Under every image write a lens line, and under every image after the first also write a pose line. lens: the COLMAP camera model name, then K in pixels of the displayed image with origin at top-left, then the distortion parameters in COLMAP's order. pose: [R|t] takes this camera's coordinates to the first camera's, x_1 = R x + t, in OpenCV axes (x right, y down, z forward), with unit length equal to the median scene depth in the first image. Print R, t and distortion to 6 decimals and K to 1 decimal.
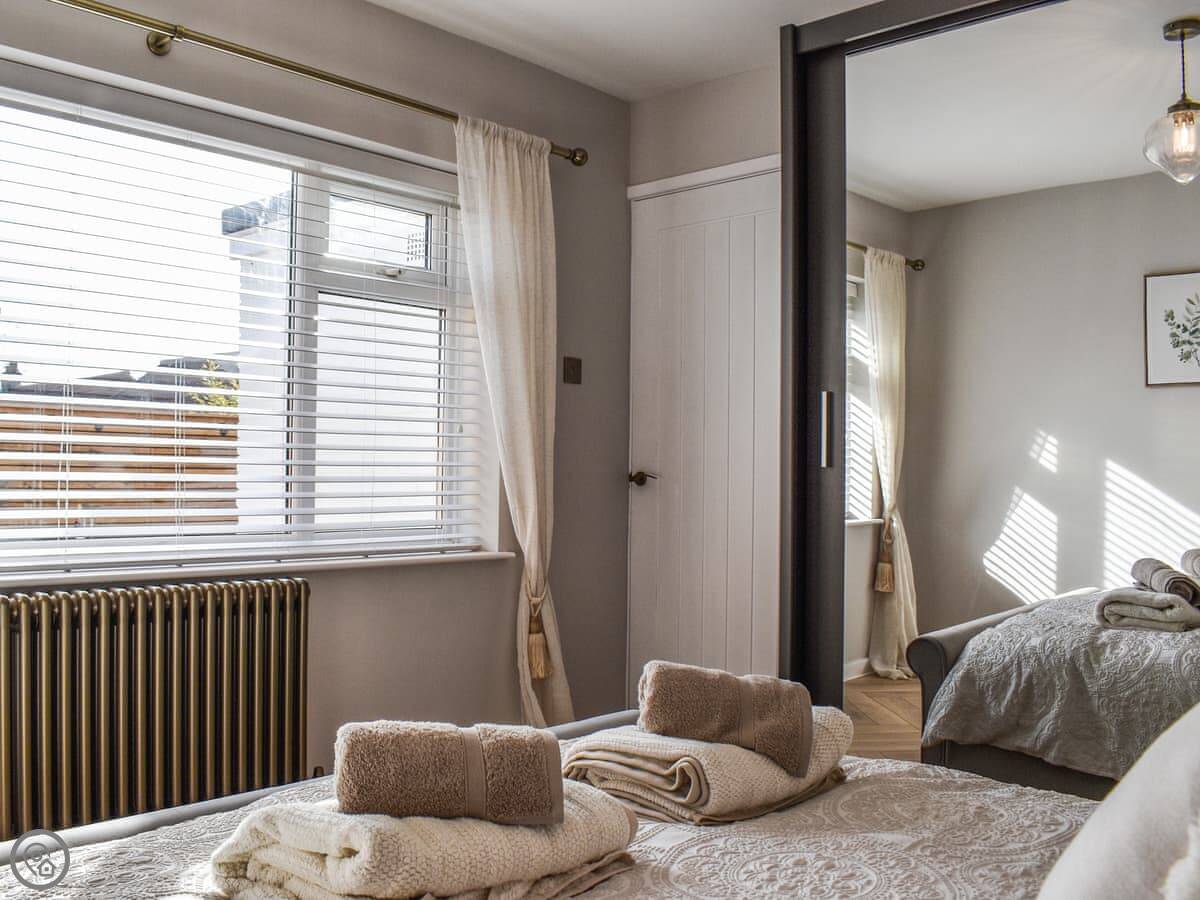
lens RADIAL K [[1131.8, 0, 600.0], [0, 1131.8, 450.0], [0, 0, 1]] dist [-0.006566, -0.008117]
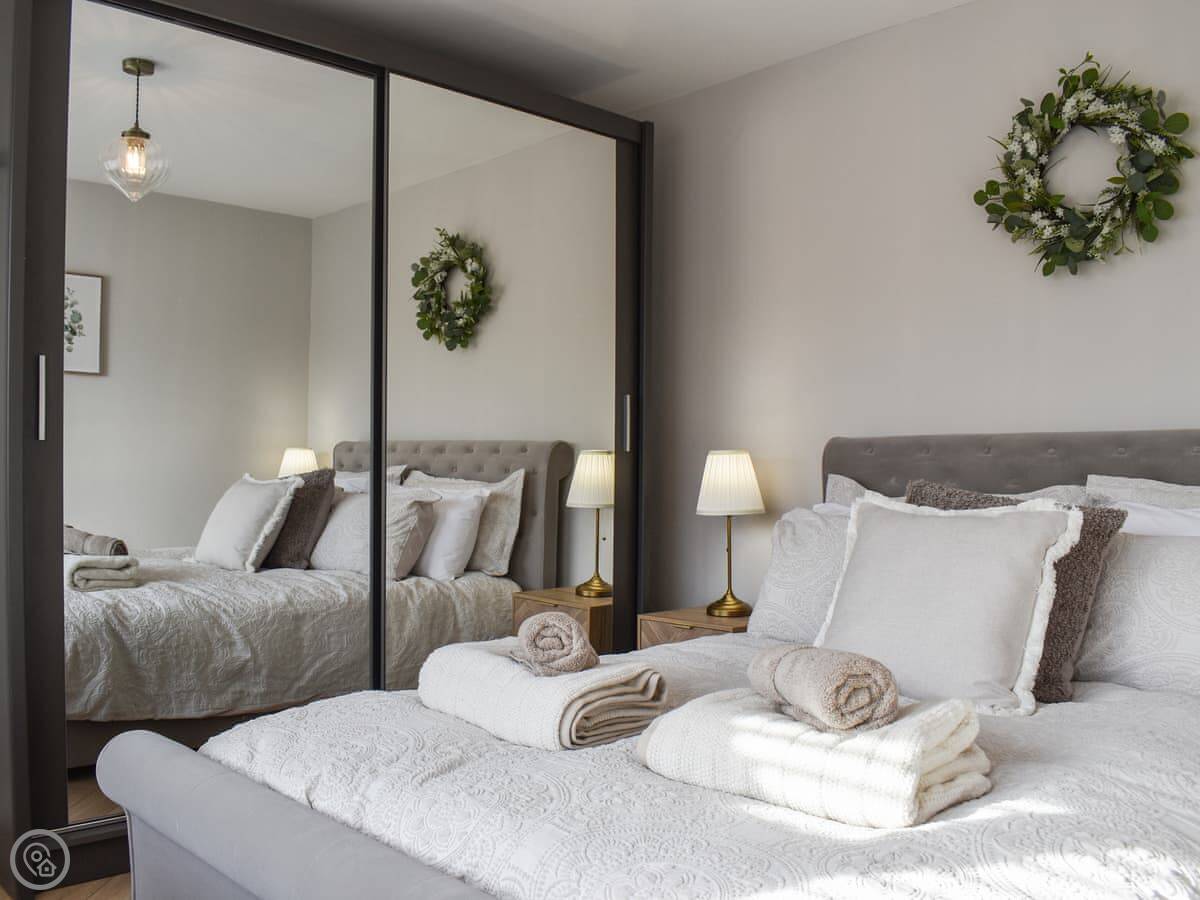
lens RADIAL K [[1013.3, 0, 619.2], [0, 1013.3, 454.7], [0, 0, 1]] dist [-0.005084, 0.001801]
pose [[0.128196, 0.008334, 0.991714, -0.478417], [-0.035314, 0.999369, -0.003833, 0.012444], [-0.991120, -0.034530, 0.128409, 0.396509]]
